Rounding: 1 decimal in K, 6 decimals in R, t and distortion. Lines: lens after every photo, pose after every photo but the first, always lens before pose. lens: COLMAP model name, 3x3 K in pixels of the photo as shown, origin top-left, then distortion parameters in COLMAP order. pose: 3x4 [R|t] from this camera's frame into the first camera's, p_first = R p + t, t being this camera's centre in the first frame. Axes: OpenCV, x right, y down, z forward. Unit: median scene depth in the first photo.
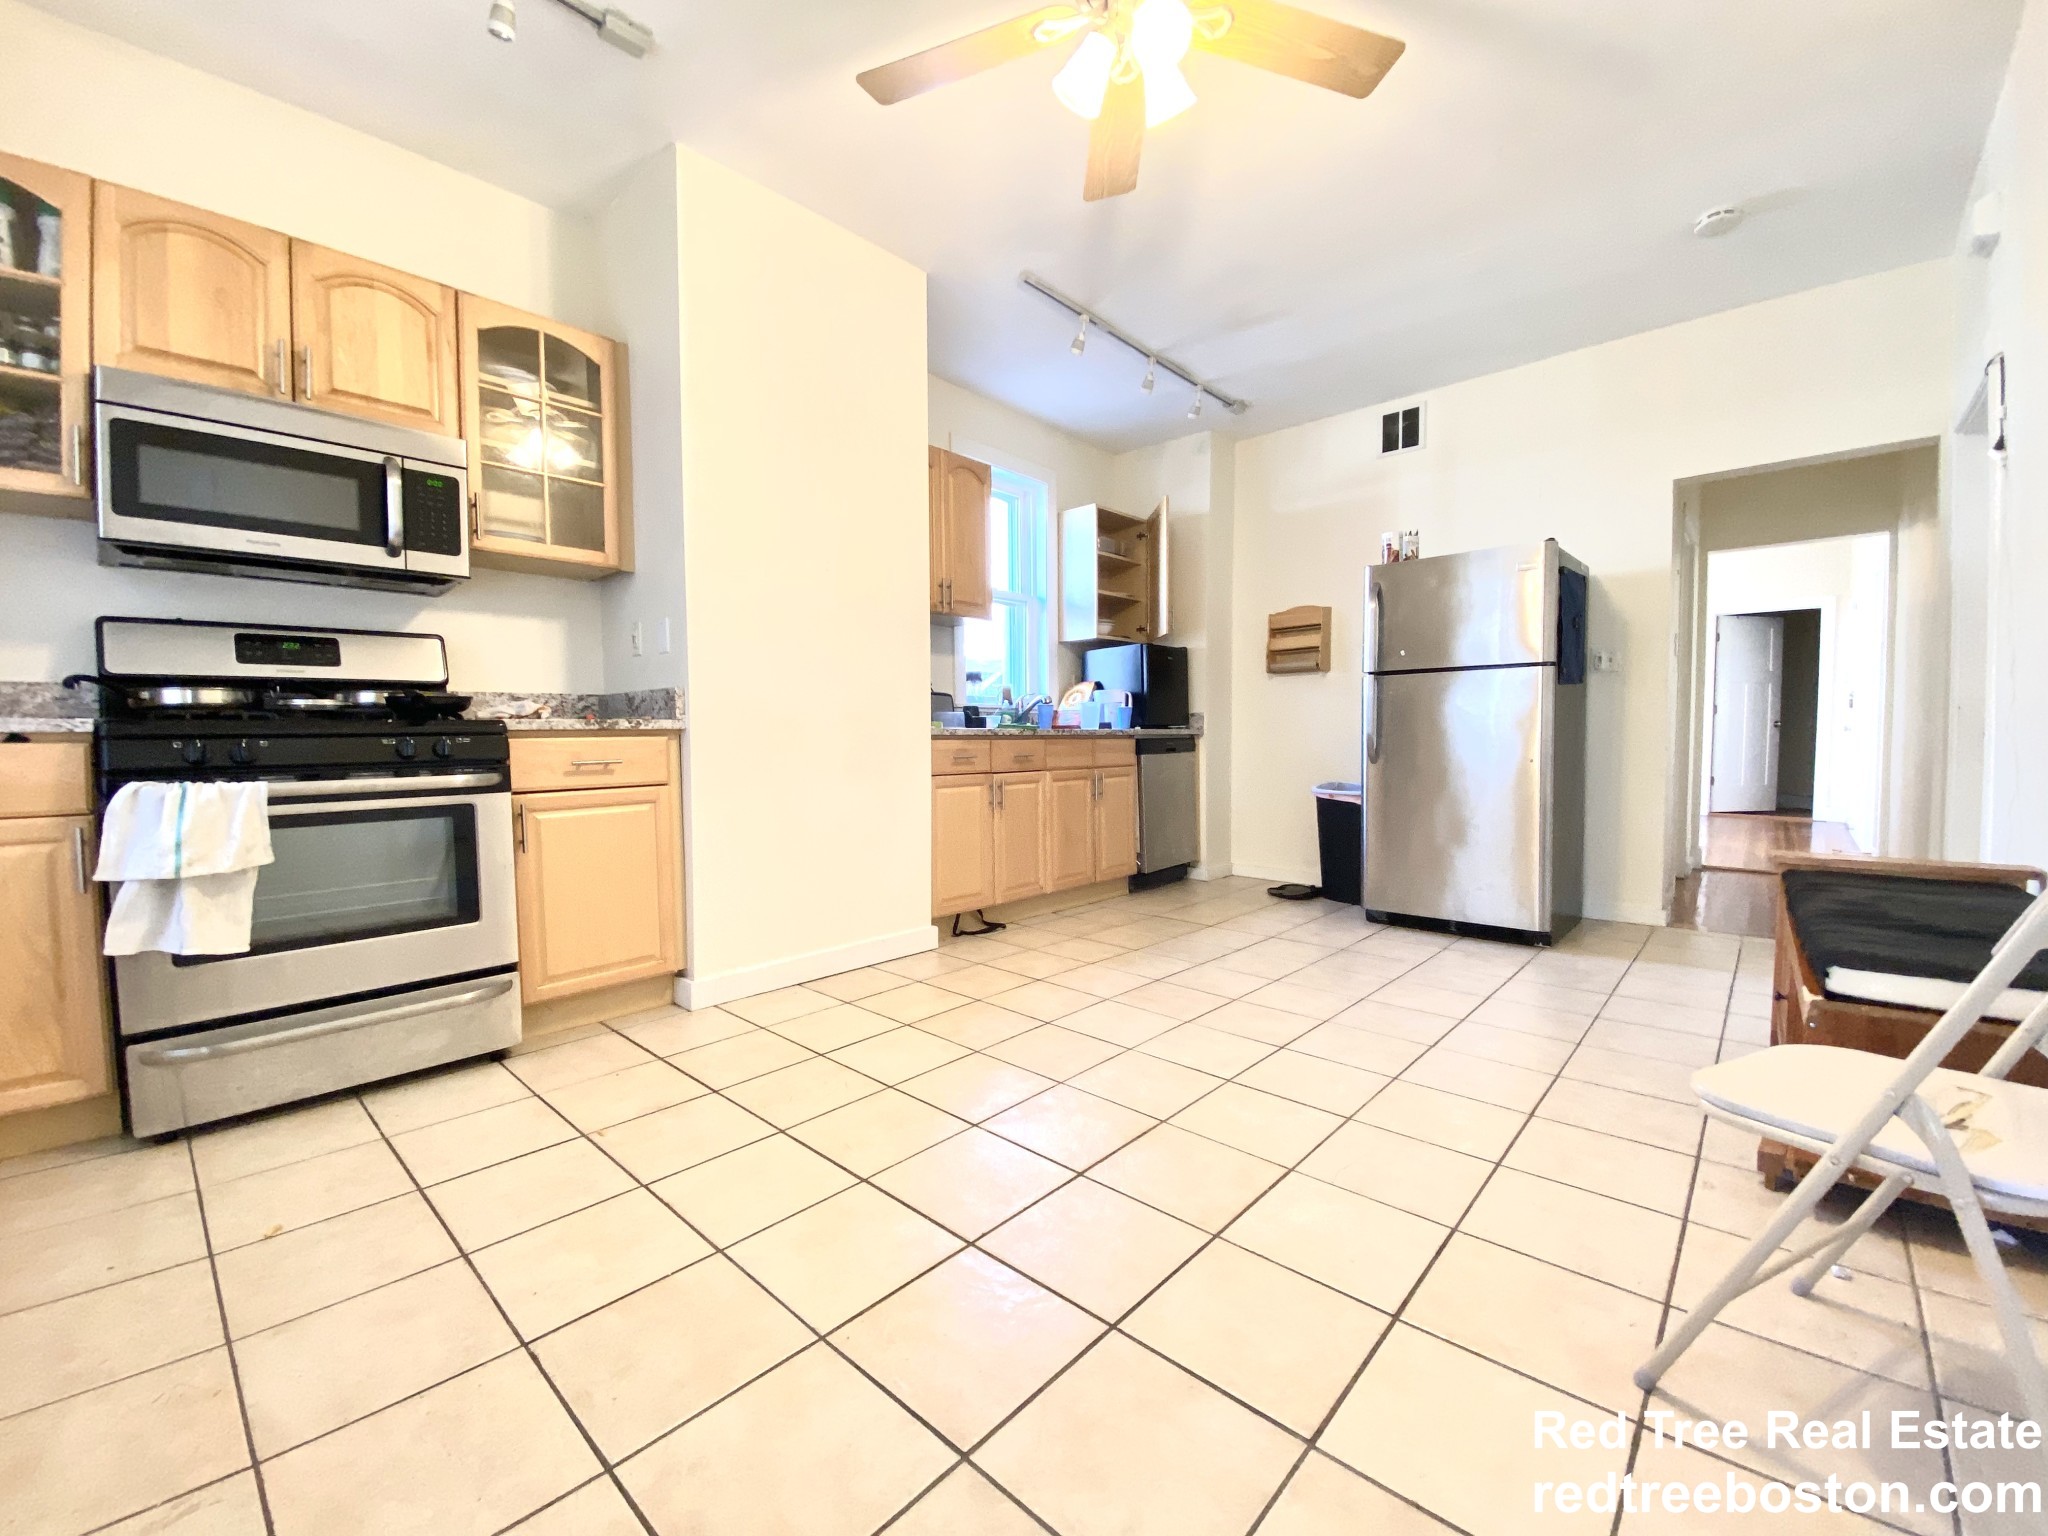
lens RADIAL K [[825.6, 0, 1024.0], [0, 825.6, 768.0], [0, 0, 1]] dist [0.000202, -0.000056]
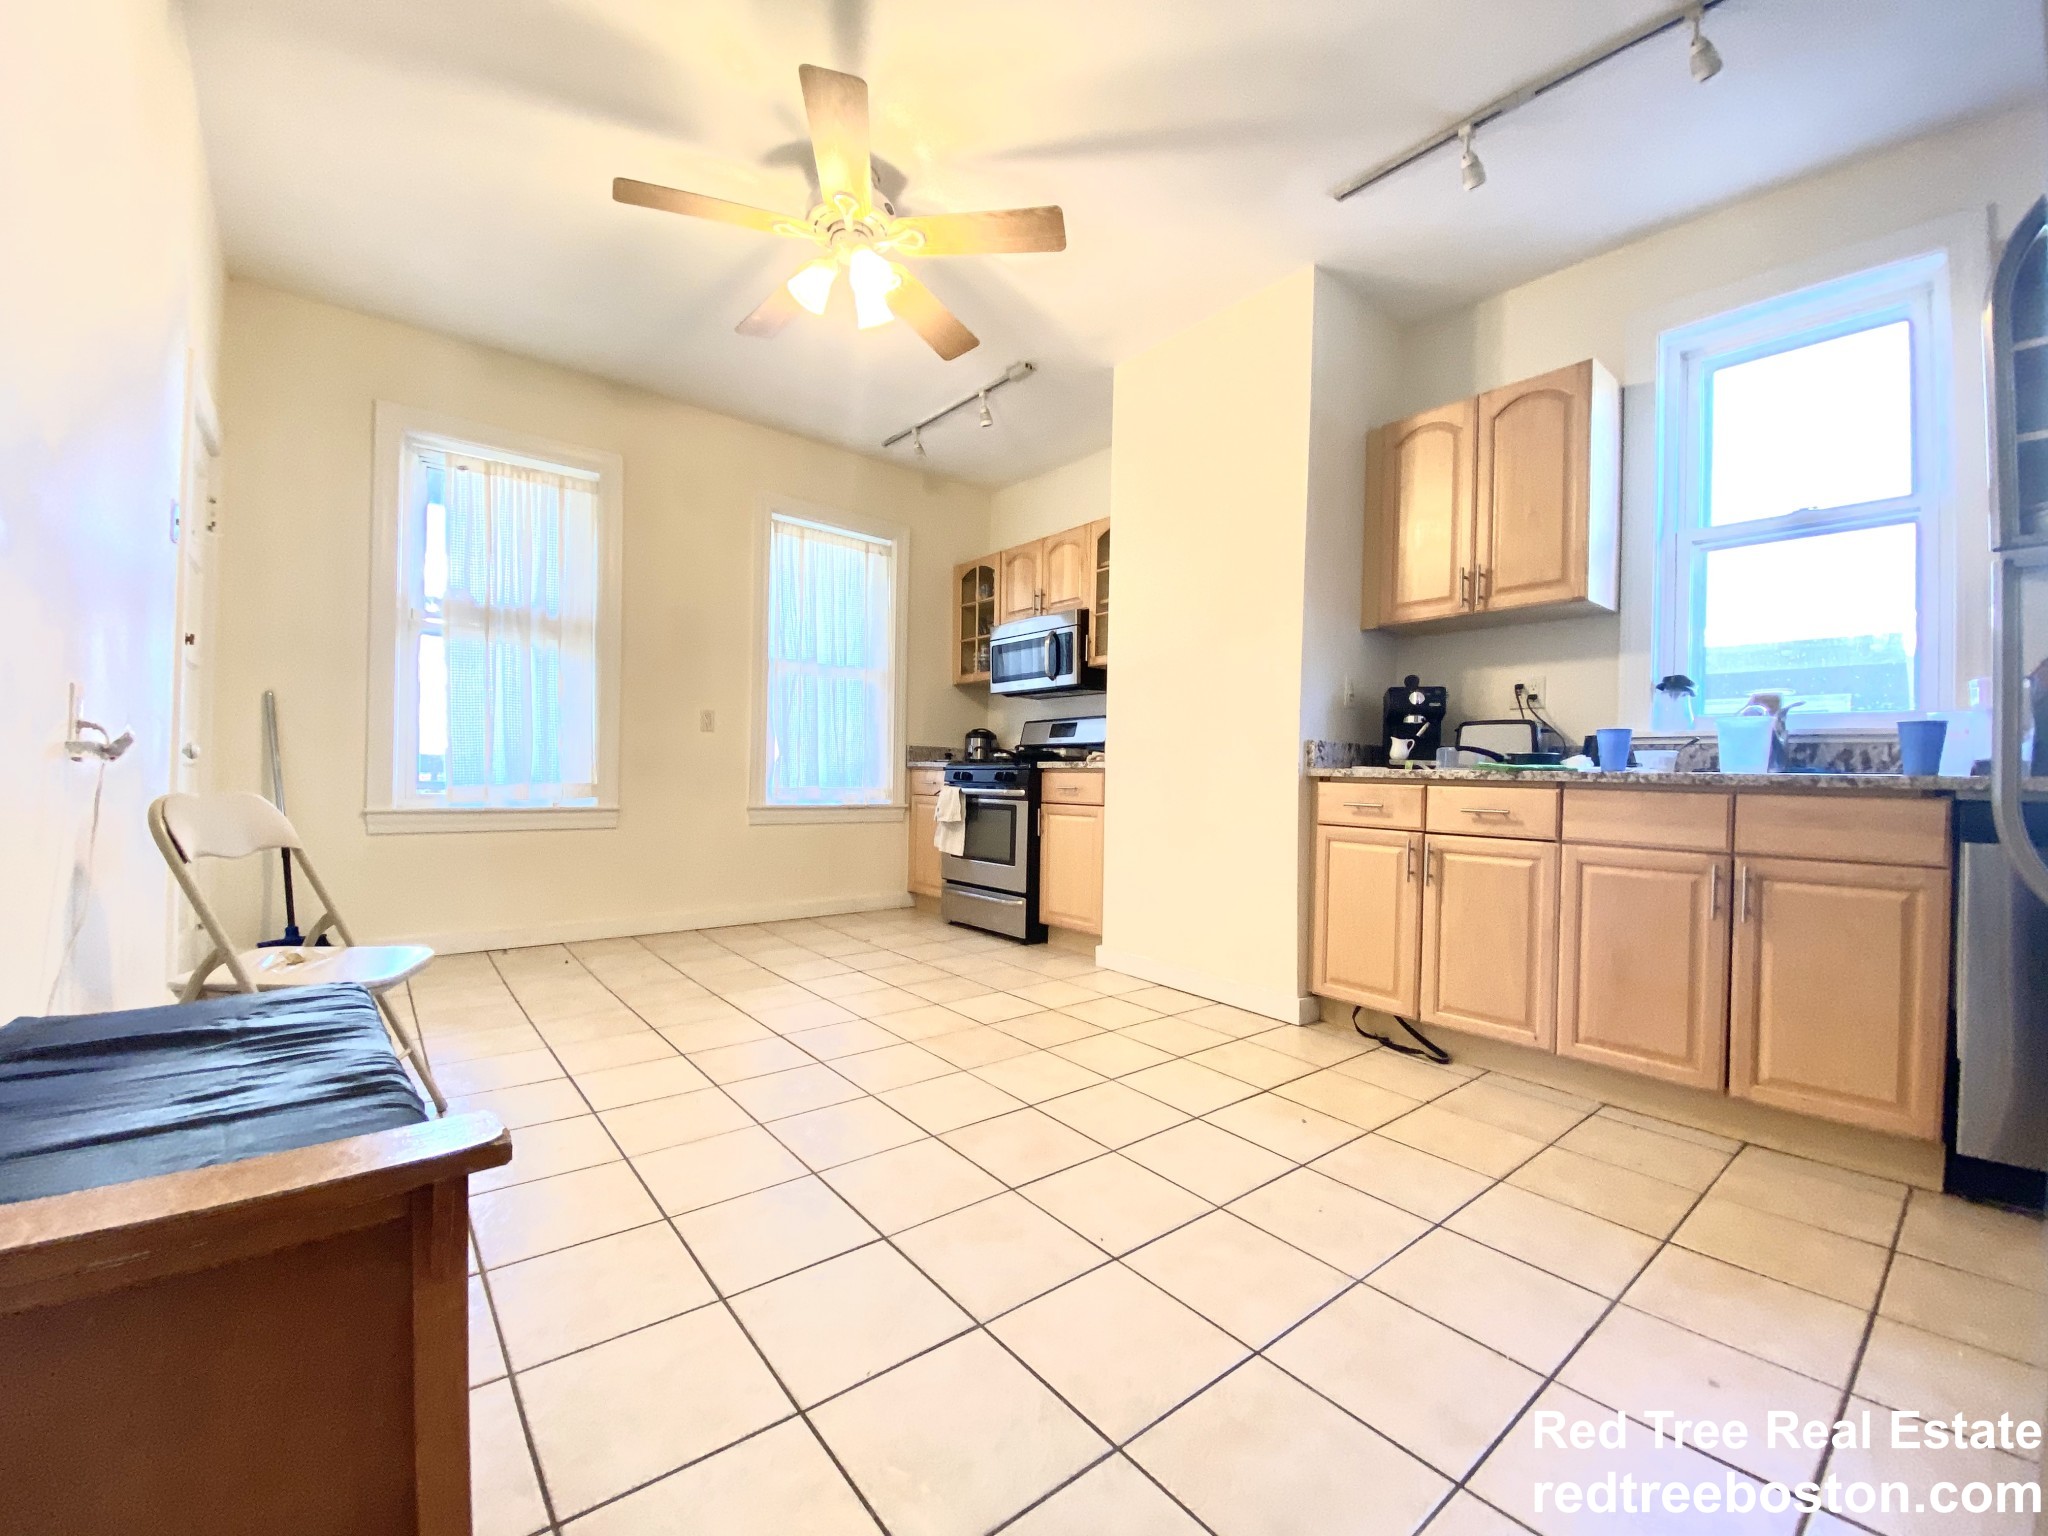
lens RADIAL K [[837.0, 0, 1013.5], [0, 837.0, 779.1], [0, 0, 1]] dist [0.000252, -0.012590]
pose [[-0.156628, 0.005964, -0.987640, 1.247381], [-0.064500, 0.997785, 0.016255, -0.048601], [0.985549, 0.066248, -0.155897, 1.275375]]
